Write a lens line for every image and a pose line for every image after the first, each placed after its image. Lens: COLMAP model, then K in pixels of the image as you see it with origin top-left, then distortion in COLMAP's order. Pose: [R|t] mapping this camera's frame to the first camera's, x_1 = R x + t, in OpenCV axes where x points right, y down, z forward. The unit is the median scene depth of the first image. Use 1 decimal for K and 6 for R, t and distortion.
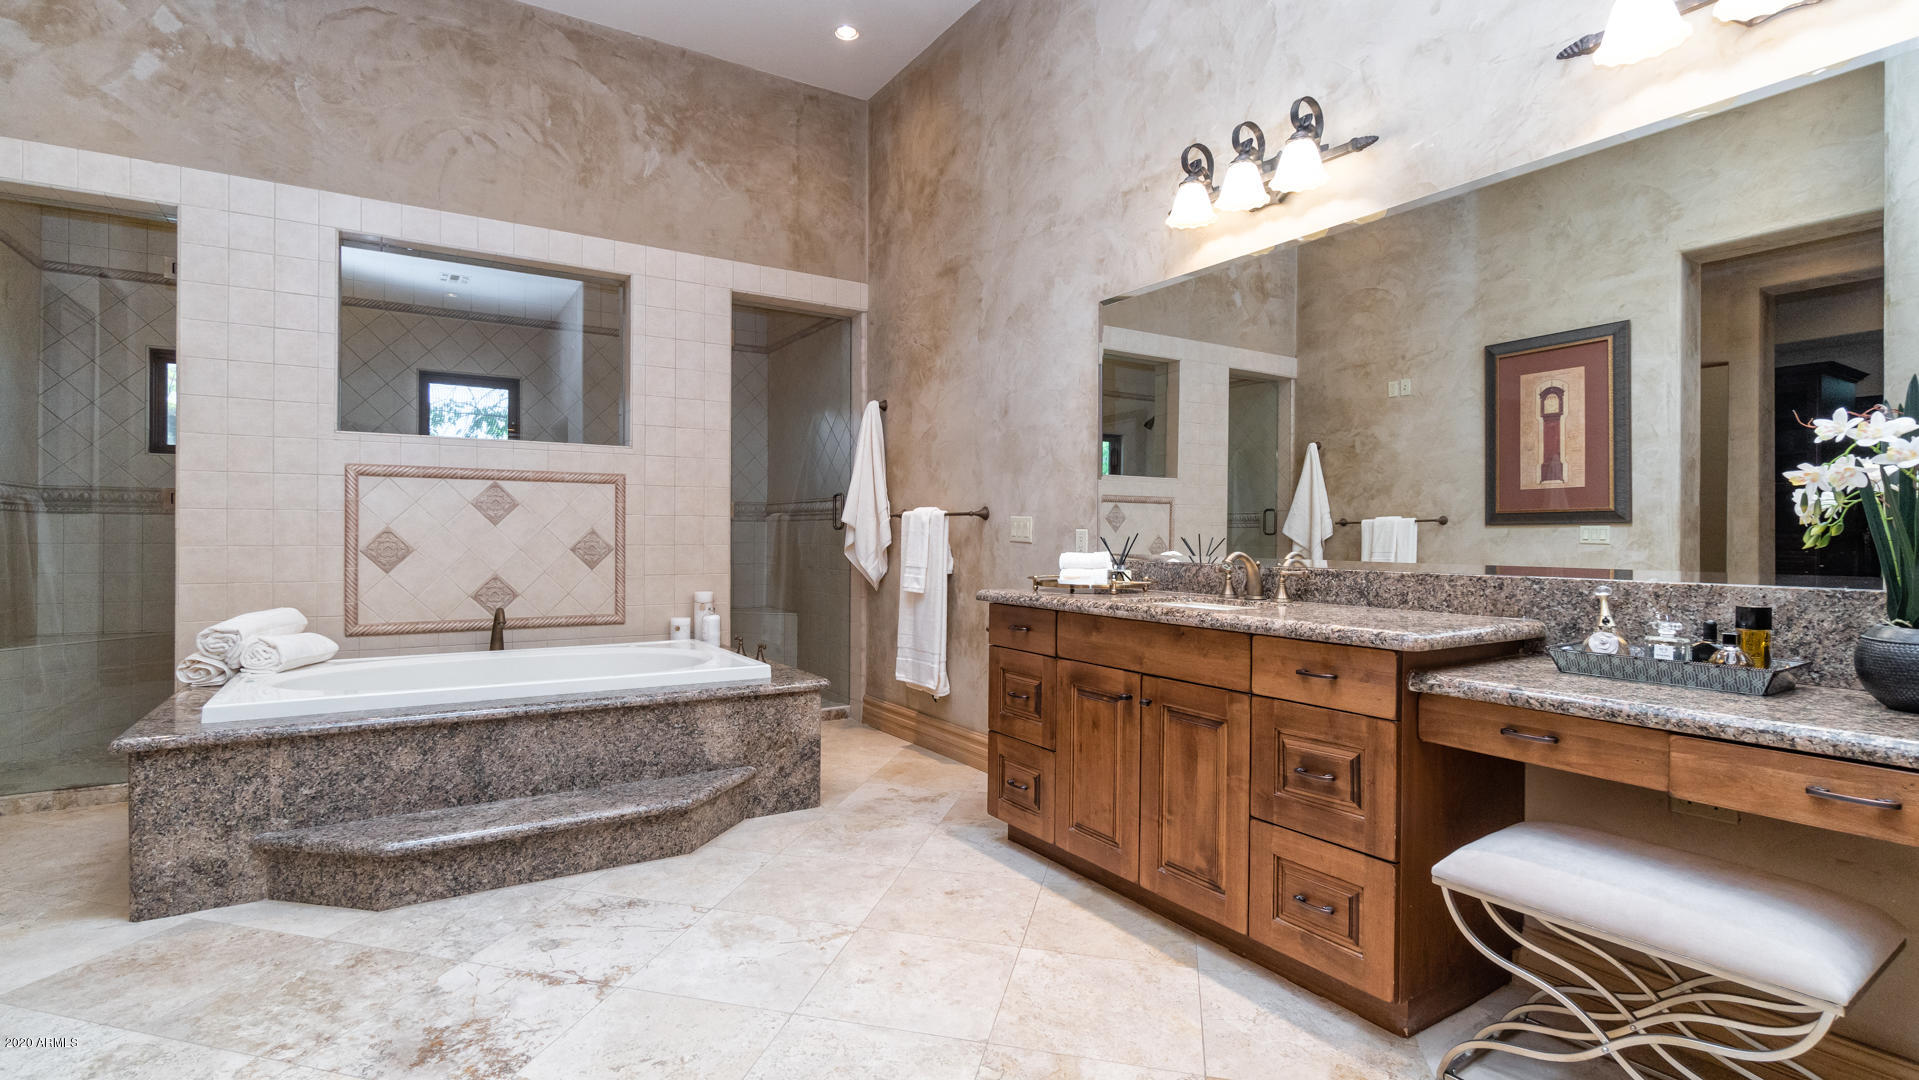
lens RADIAL K [[919.2, 0, 942.2], [0, 919.2, 536.9], [0, 0, 1]] dist [-0.002074, 0.000545]
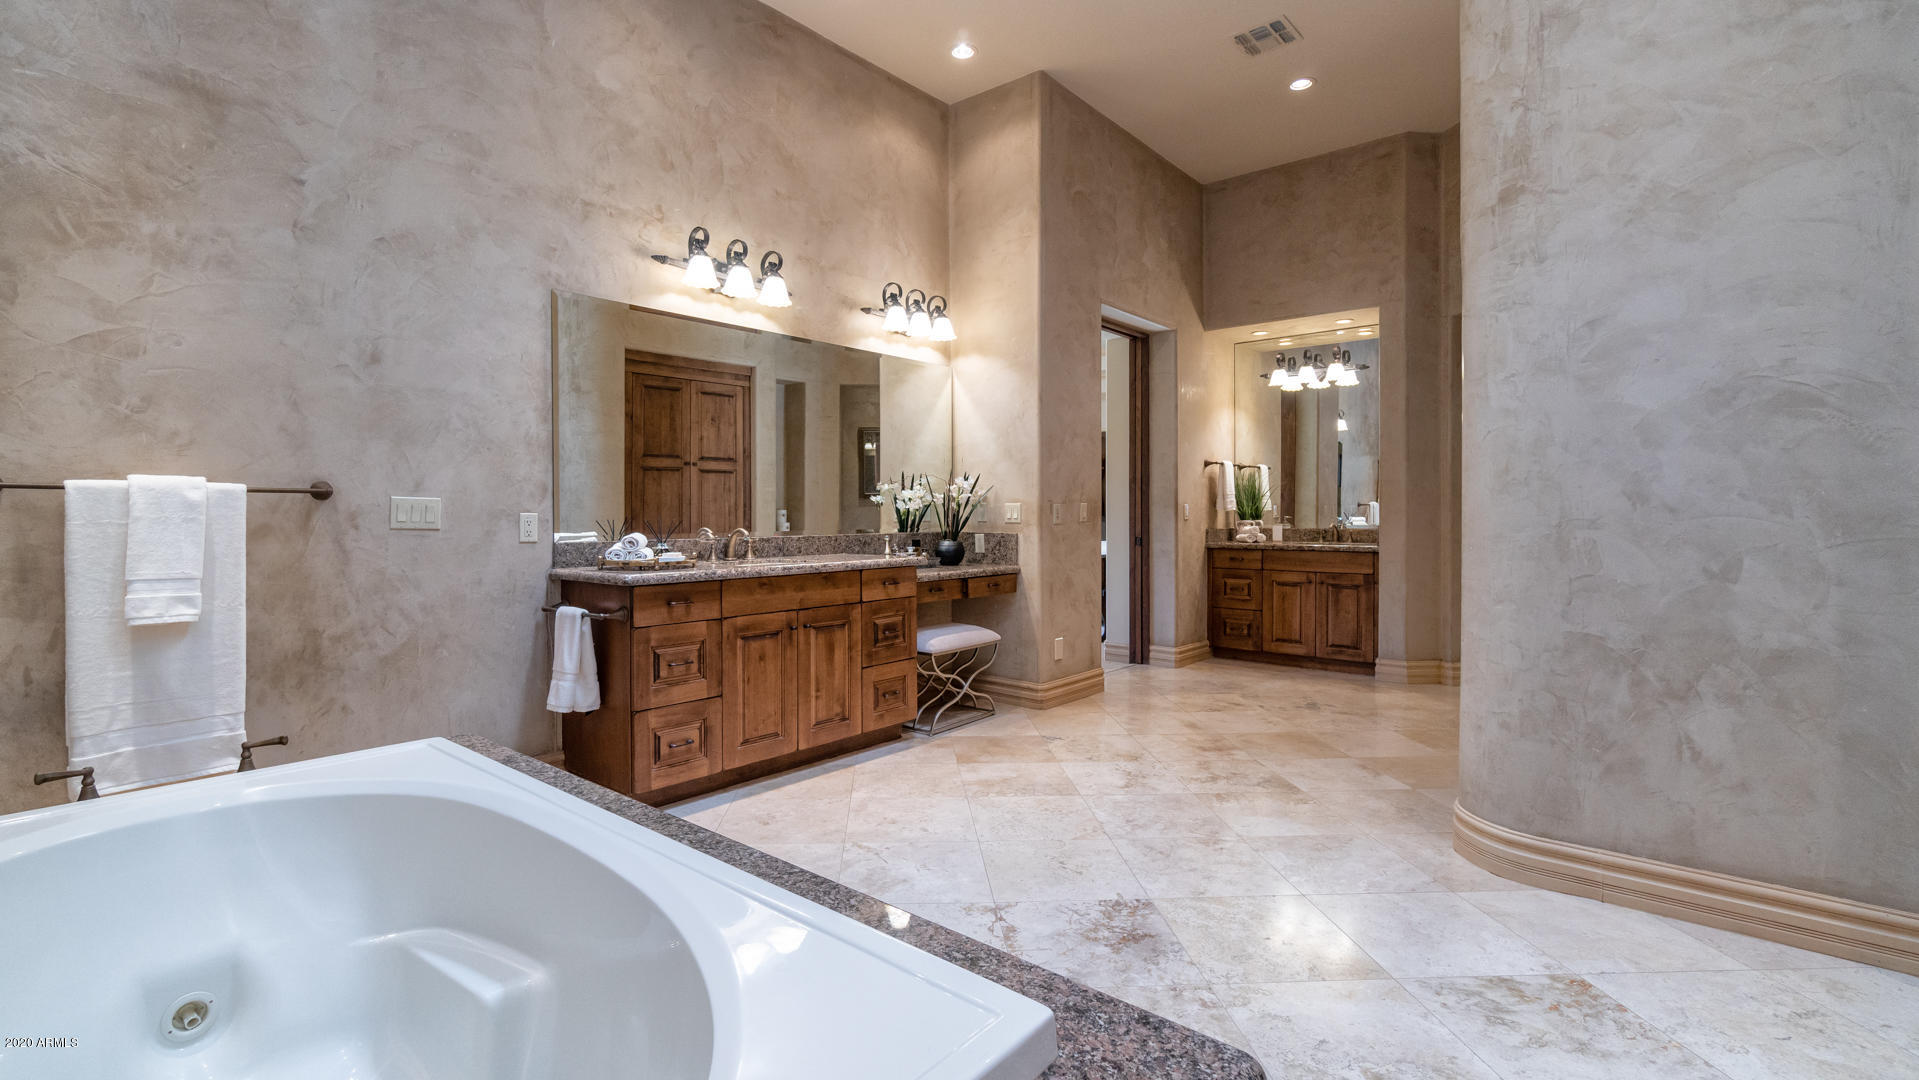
lens RADIAL K [[860.5, 0, 944.5], [0, 860.5, 521.6], [0, 0, 1]] dist [-0.000474, -0.000697]
pose [[-0.321478, -0.016407, 0.946775, -1.143537], [0.002521, 0.999832, 0.018182, -0.019635], [-0.946914, 0.008232, -0.321383, 1.175109]]
